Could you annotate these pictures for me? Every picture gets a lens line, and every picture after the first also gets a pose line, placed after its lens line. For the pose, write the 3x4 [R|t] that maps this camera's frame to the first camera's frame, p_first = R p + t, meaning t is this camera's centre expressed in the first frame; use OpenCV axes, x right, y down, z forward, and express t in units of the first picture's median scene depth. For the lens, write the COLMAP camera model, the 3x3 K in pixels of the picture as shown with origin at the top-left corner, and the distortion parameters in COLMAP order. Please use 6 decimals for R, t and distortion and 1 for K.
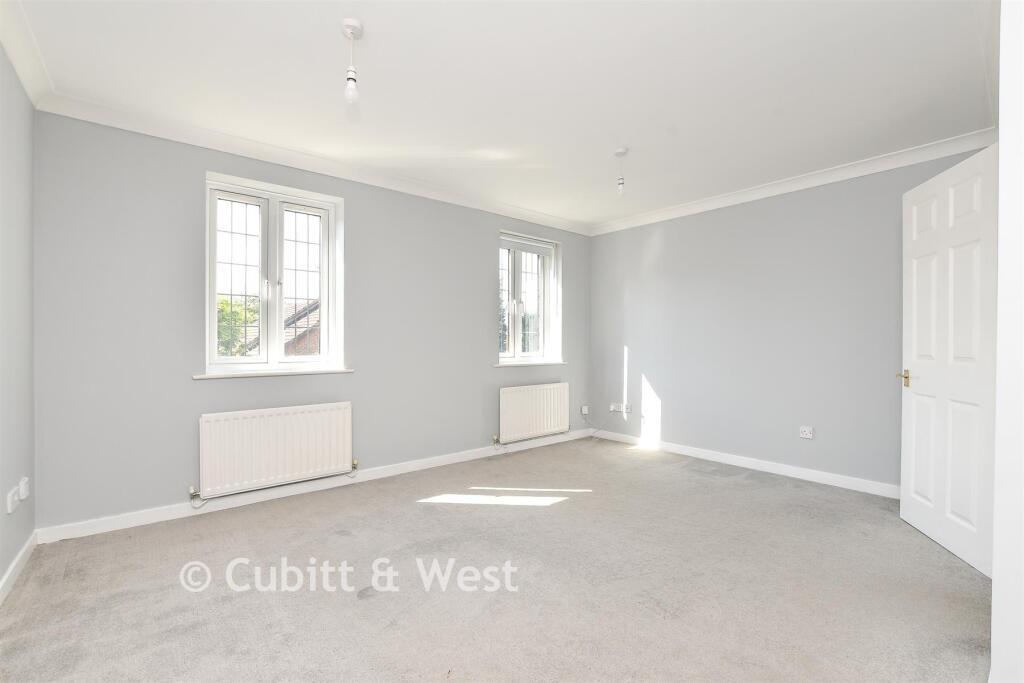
lens RADIAL K [[444.0, 0, 509.4], [0, 444.0, 343.3], [0, 0, 1]] dist [-0.017615, -0.000082]
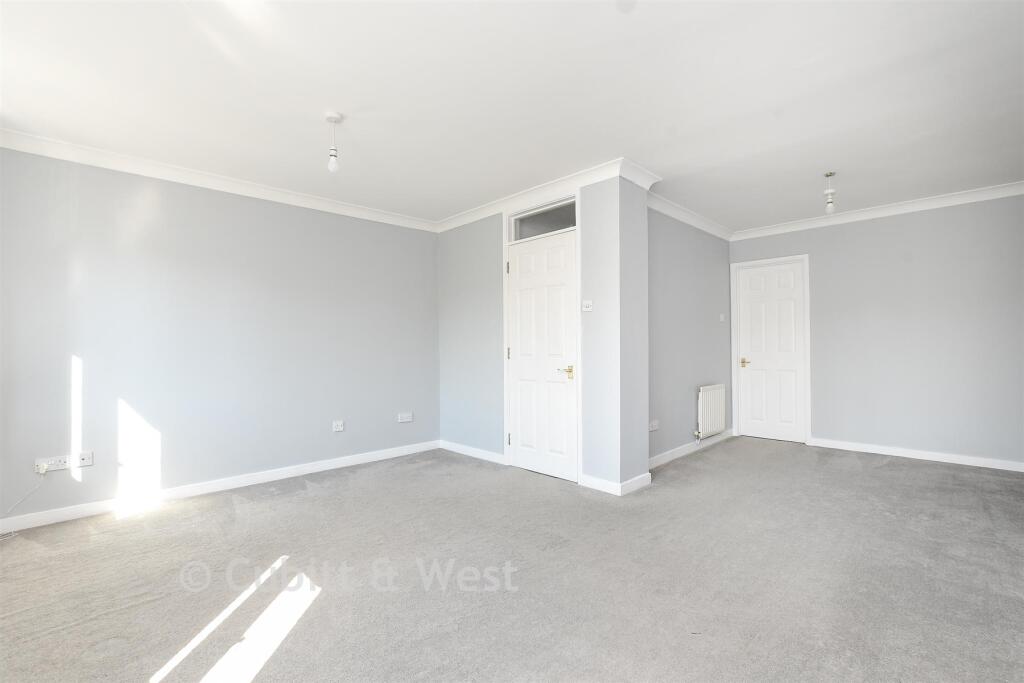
lens RADIAL K [[444.0, 0, 509.4], [0, 444.0, 343.3], [0, 0, 1]] dist [-0.017615, -0.000082]
pose [[-0.068330, 0.006740, 0.997640, -0.430349], [0.013894, 0.999887, -0.005804, -0.000617], [-0.997566, 0.013465, -0.068416, 0.536129]]
